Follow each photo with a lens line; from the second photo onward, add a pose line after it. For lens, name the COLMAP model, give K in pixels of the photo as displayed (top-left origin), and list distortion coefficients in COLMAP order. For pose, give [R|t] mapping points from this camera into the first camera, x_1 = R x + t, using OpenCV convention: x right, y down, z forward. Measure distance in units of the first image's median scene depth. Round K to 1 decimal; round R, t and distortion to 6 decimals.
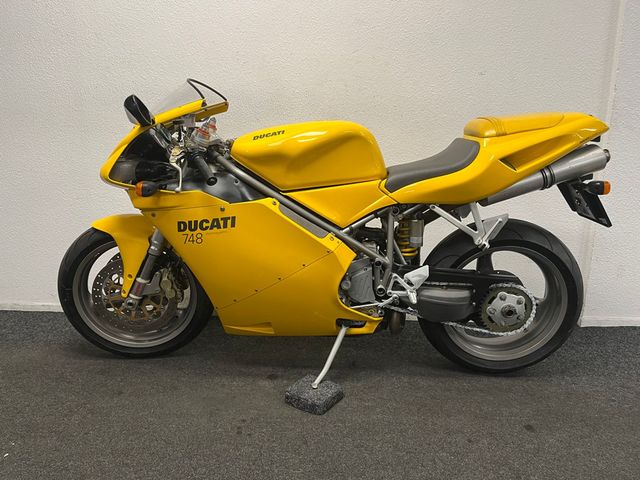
lens RADIAL K [[491.3, 0, 320.0], [0, 491.3, 240.0], [0, 0, 1]] dist [0.080773, -0.098940]
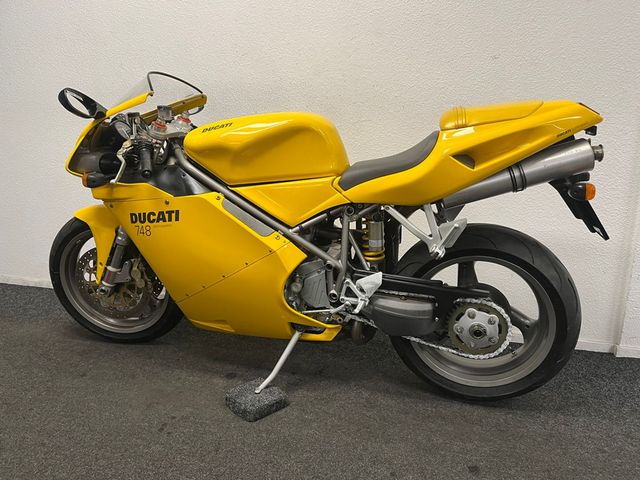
lens RADIAL K [[491.3, 0, 320.0], [0, 491.3, 240.0], [0, 0, 1]] dist [0.080773, -0.098940]
pose [[0.971397, 0.050453, -0.232038, 0.311061], [-0.048246, 0.998720, 0.015183, -0.015669], [0.232507, -0.003554, 0.972588, 0.096331]]
